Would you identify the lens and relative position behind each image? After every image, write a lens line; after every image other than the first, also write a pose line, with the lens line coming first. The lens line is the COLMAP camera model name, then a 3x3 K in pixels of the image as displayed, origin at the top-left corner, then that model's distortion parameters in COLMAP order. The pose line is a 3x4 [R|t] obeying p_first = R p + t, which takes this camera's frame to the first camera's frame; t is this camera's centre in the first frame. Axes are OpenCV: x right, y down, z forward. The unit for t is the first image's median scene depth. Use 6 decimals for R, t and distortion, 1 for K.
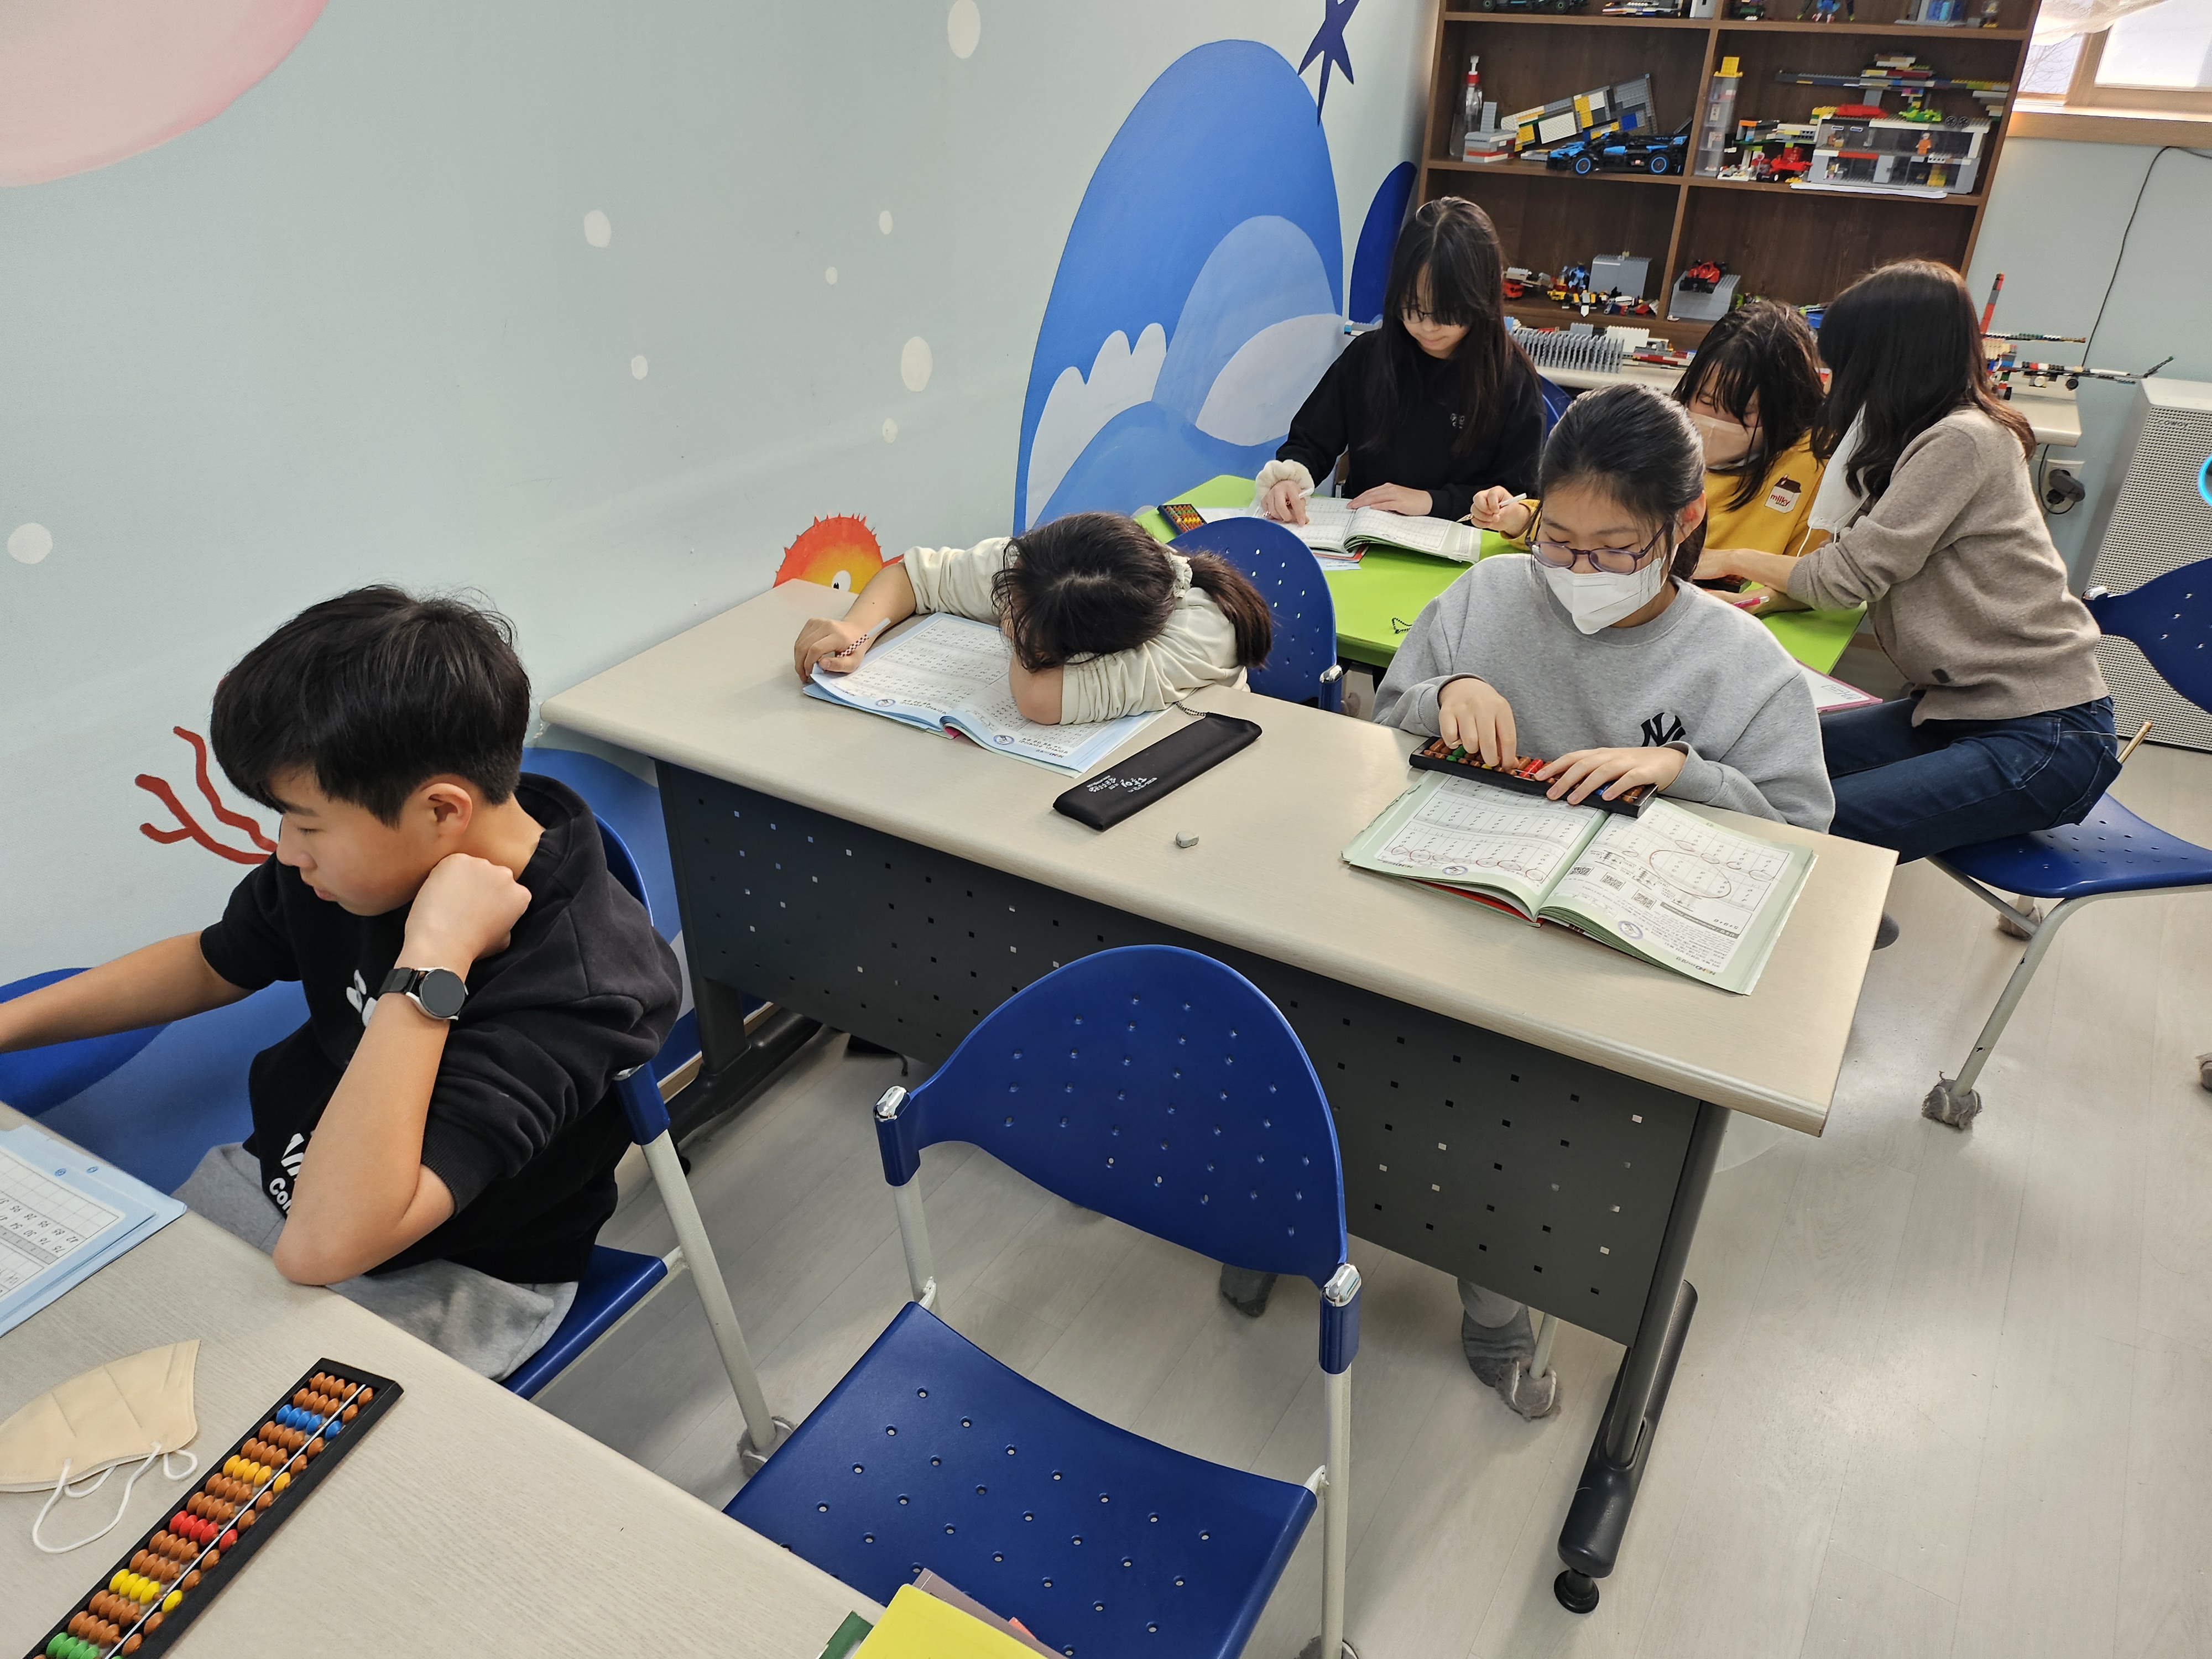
lens RADIAL K [[1505.5, 0, 1048.7], [0, 1505.5, 852.2], [0, 0, 1]] dist [0.039471, -0.038856]
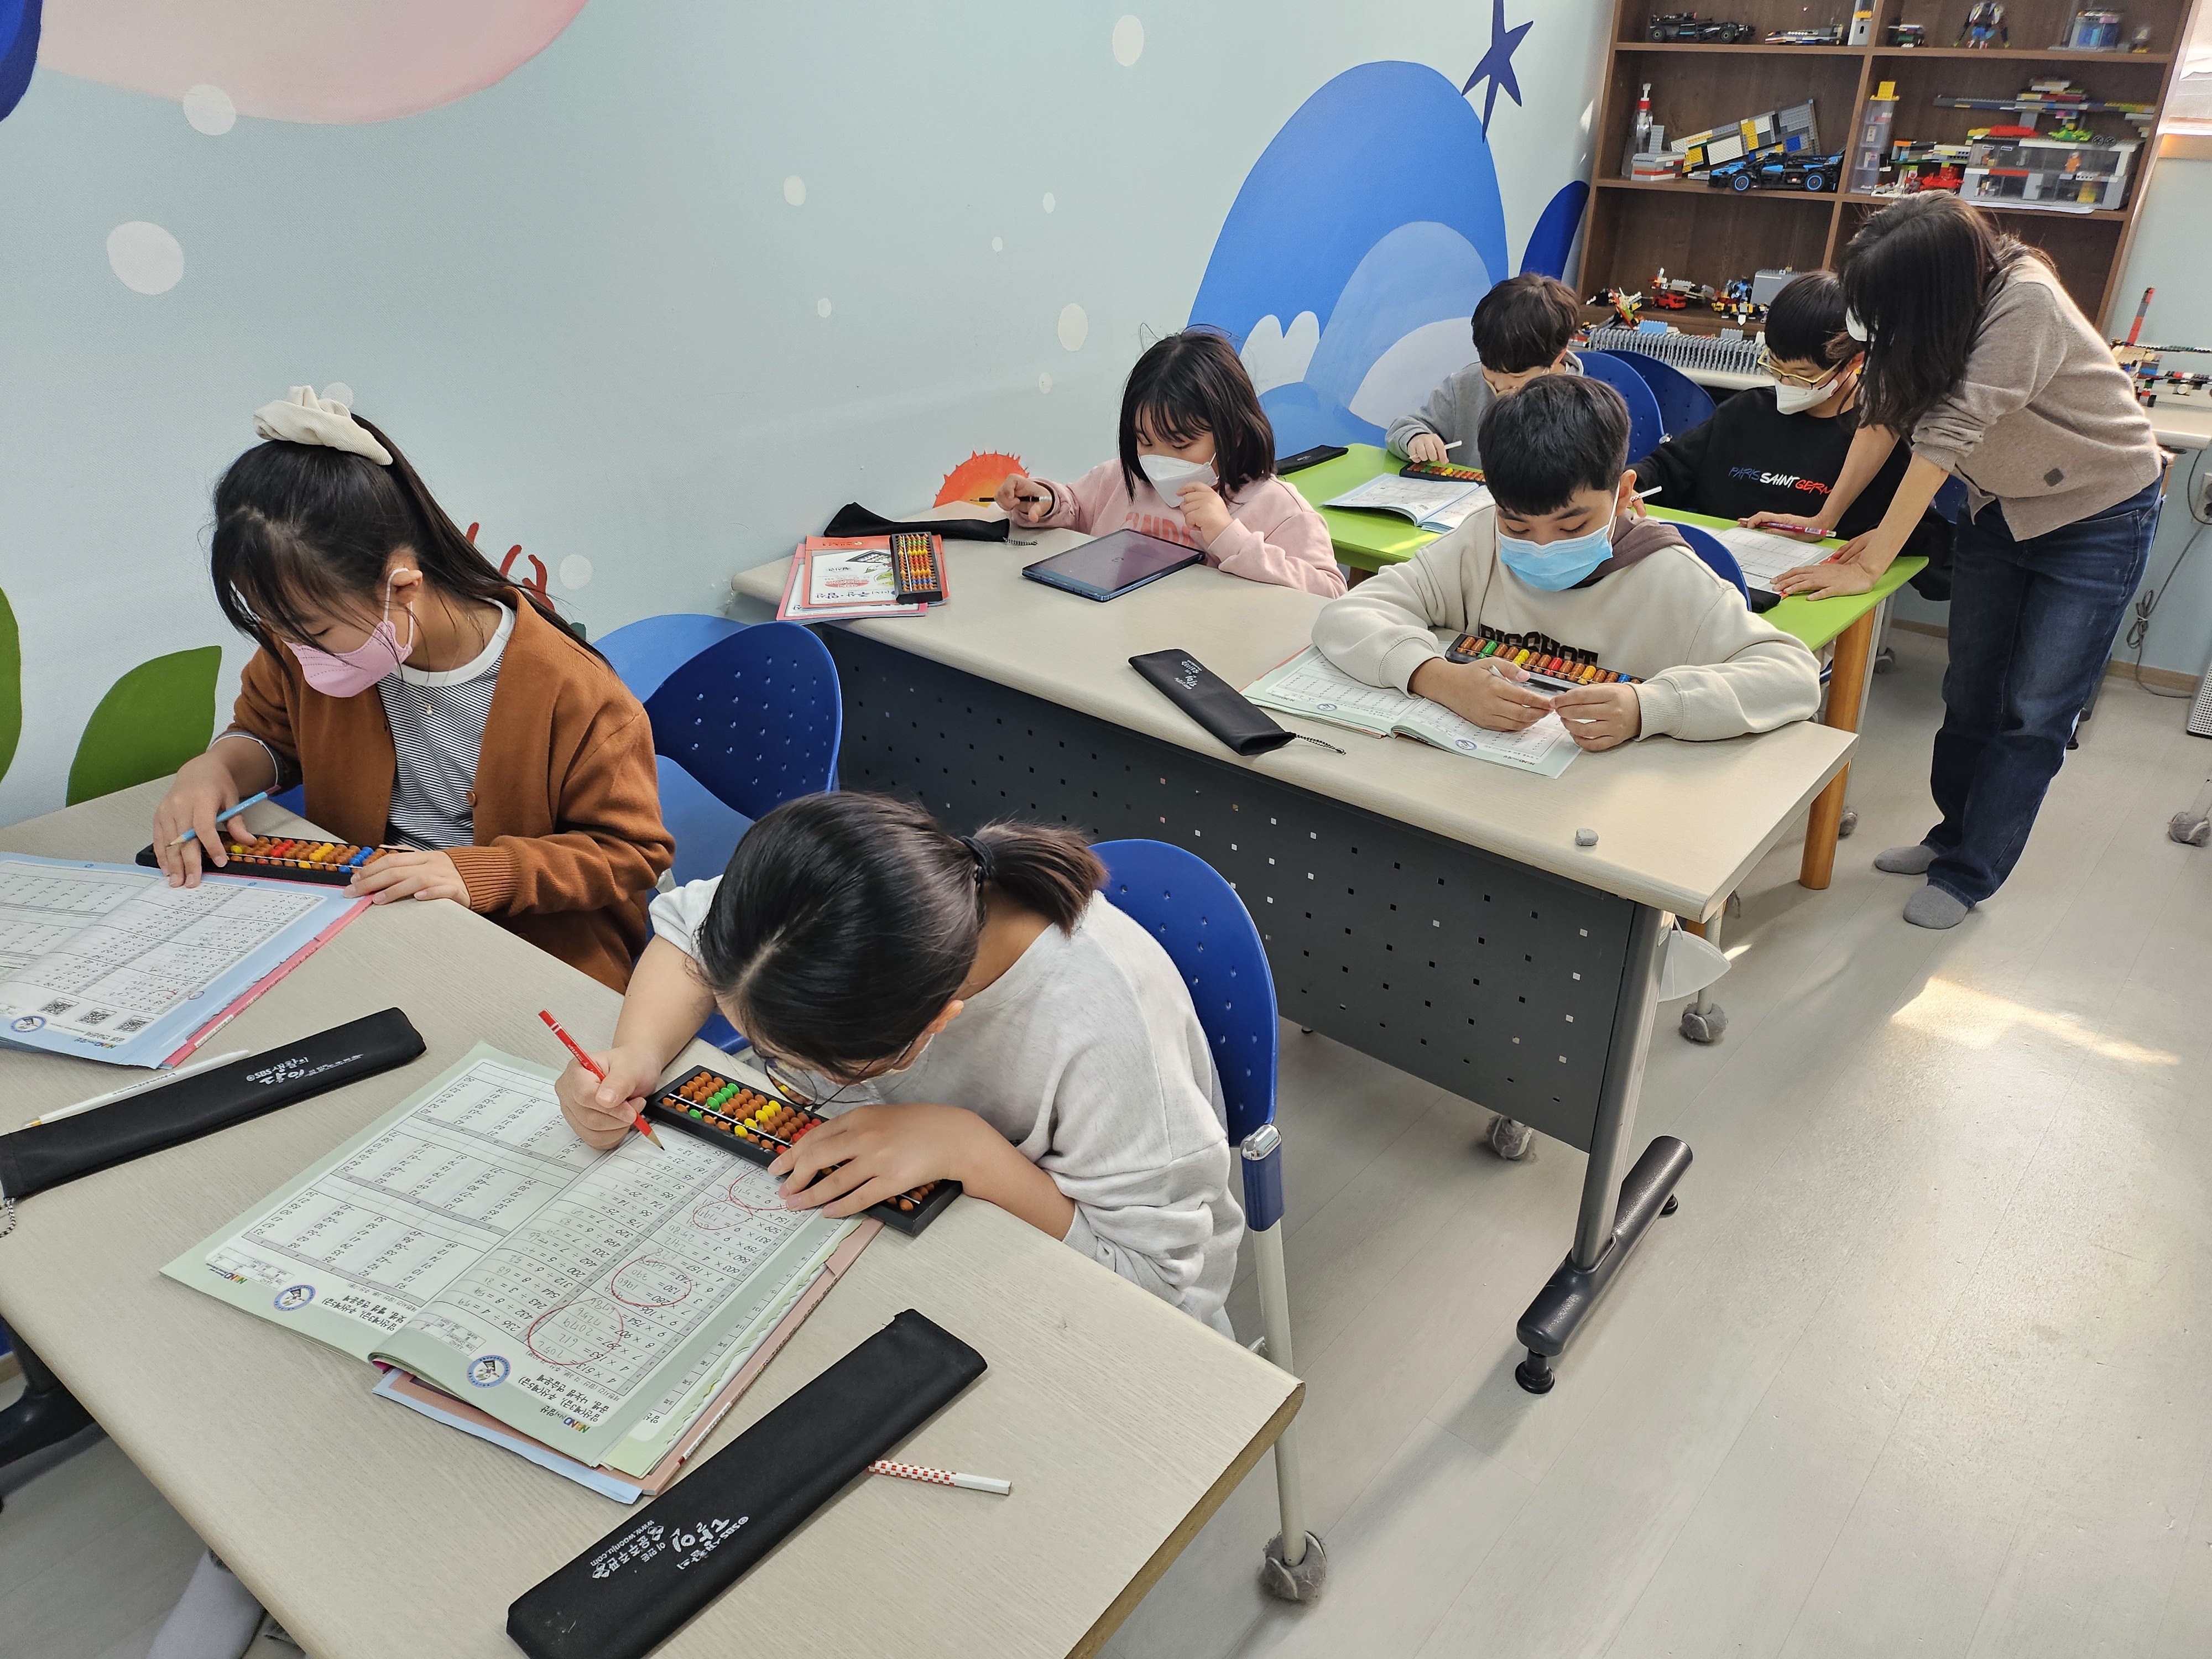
lens RADIAL K [[1505.5, 0, 1094.4], [0, 1505.5, 826.5], [0, 0, 1]] dist [0.039471, -0.038856]
pose [[0.990212, 0.062821, -0.124632, 0.069532], [-0.068471, 0.996786, -0.041575, 0.075212], [0.121620, 0.049701, 0.991332, -0.089085]]
